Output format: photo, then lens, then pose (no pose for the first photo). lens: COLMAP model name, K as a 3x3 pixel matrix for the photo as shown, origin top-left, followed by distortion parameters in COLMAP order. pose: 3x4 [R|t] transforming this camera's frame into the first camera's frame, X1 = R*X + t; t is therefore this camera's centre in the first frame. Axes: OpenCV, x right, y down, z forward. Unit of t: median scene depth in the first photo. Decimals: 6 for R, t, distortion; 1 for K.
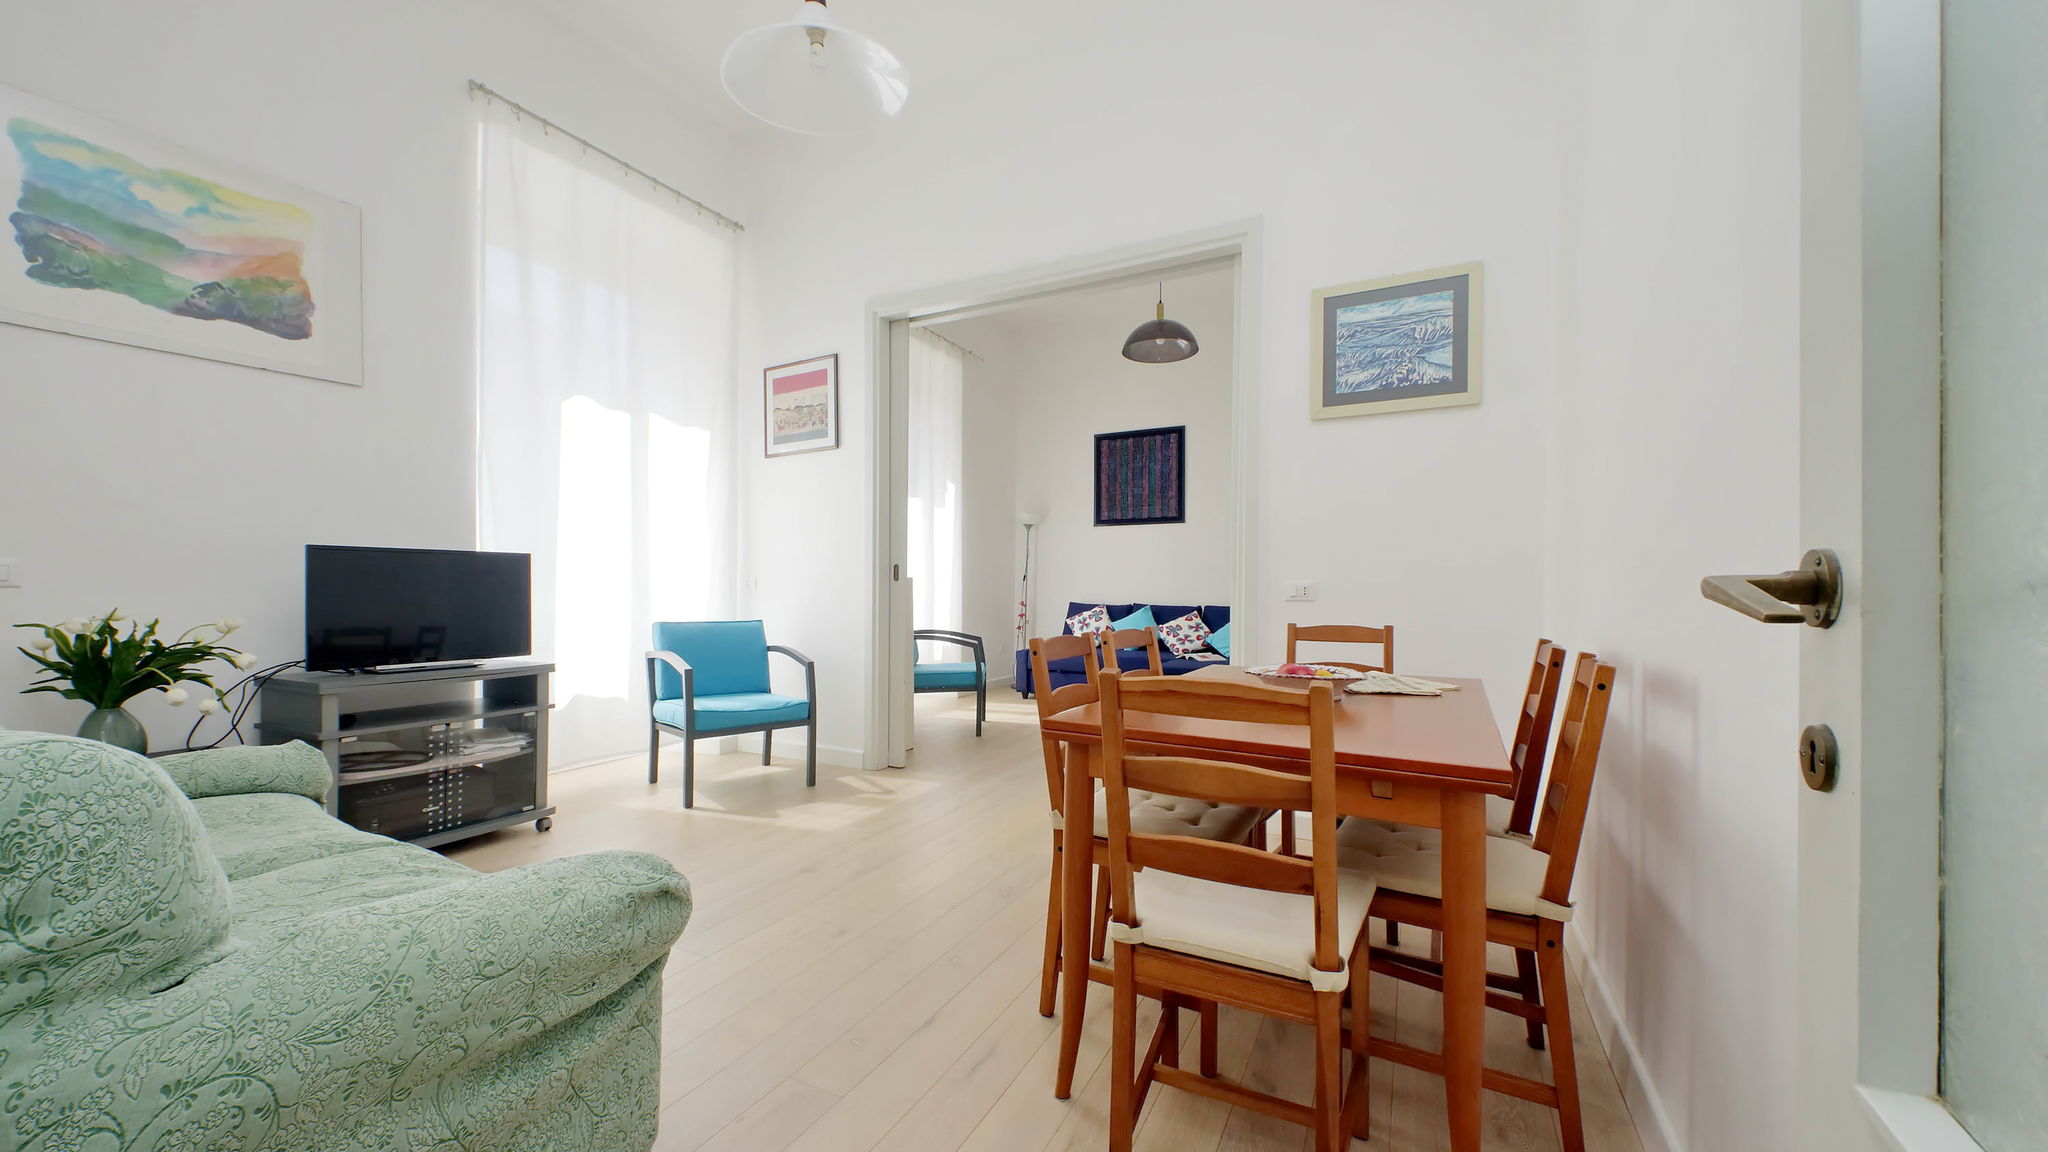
lens RADIAL K [[743.9, 0, 1031.3], [0, 743.9, 583.6], [0, 0, 1]] dist [0.002780, 0.000124]
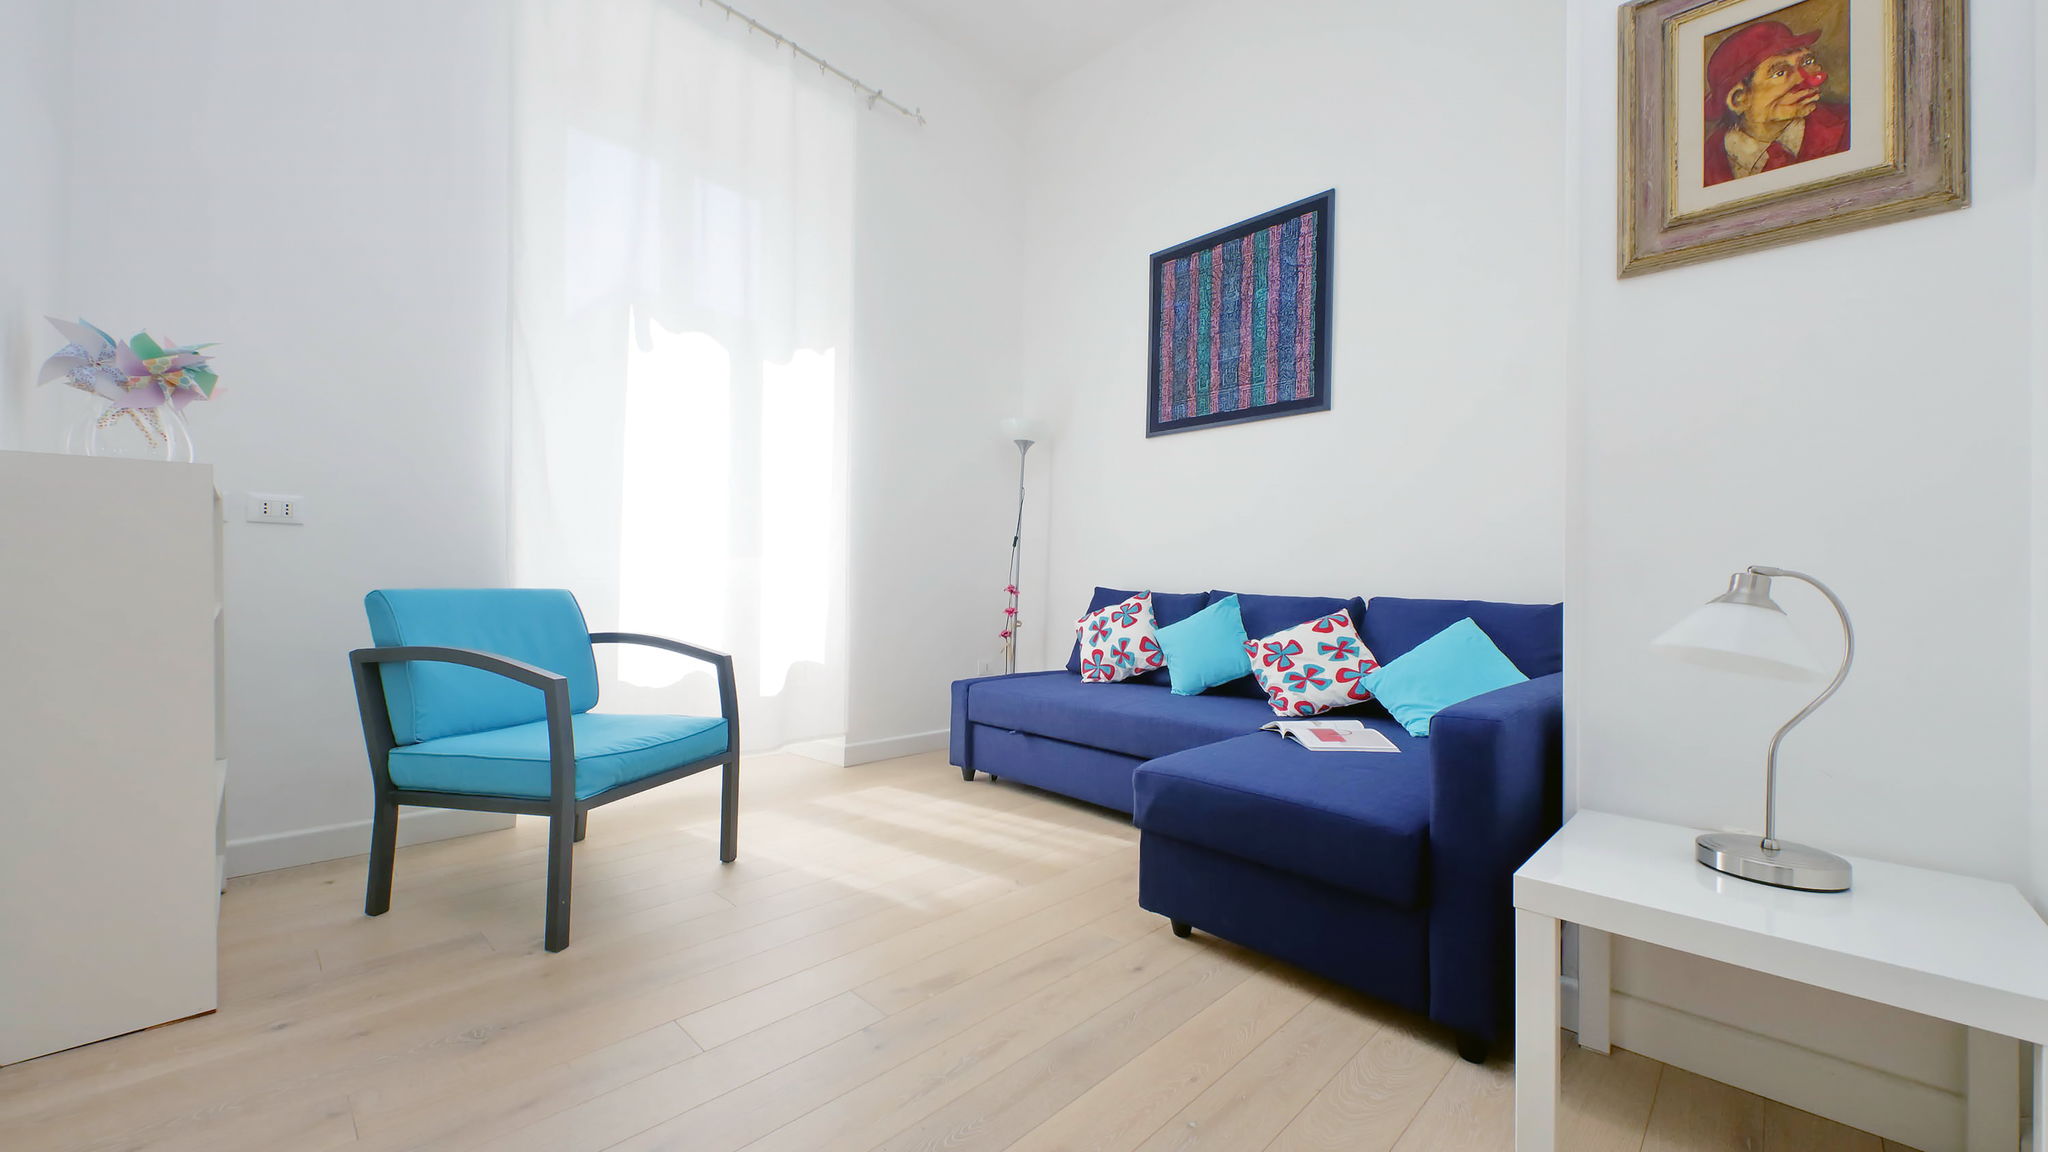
lens RADIAL K [[743.9, 0, 1026.1], [0, 743.9, 585.5], [0, 0, 1]] dist [0.002780, 0.000124]
pose [[0.953088, 0.015903, -0.302276, 0.168557], [-0.015003, 0.999873, 0.005299, 0.022529], [0.302322, -0.000516, 0.953206, 0.520902]]
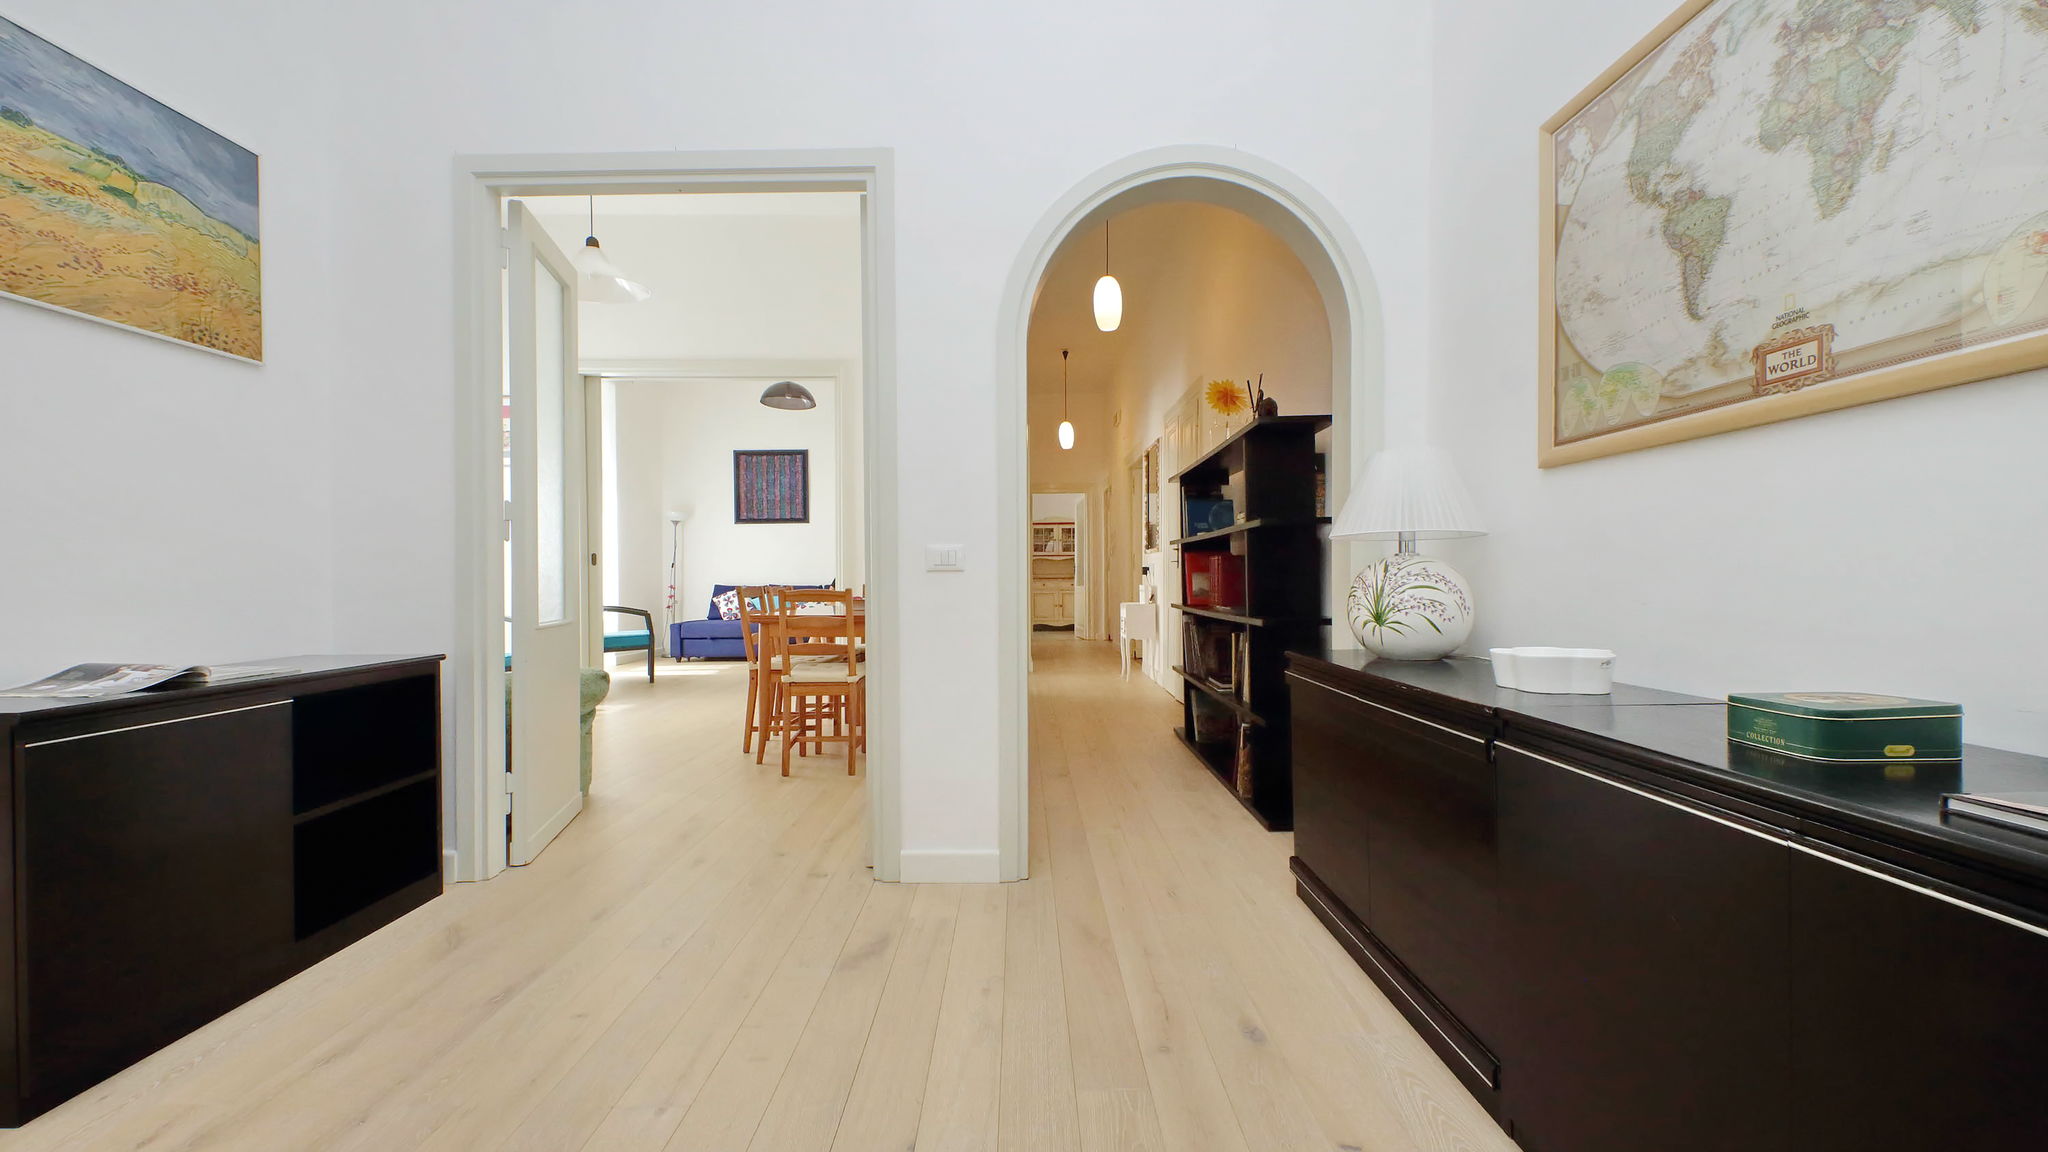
lens RADIAL K [[743.9, 0, 1040.7], [0, 743.9, 587.4], [0, 0, 1]] dist [0.002780, 0.000124]
pose [[0.878153, -0.018437, 0.478024, -0.066680], [0.004553, 0.999534, 0.030188, -0.005754], [-0.478358, -0.024334, 0.877828, -0.363691]]
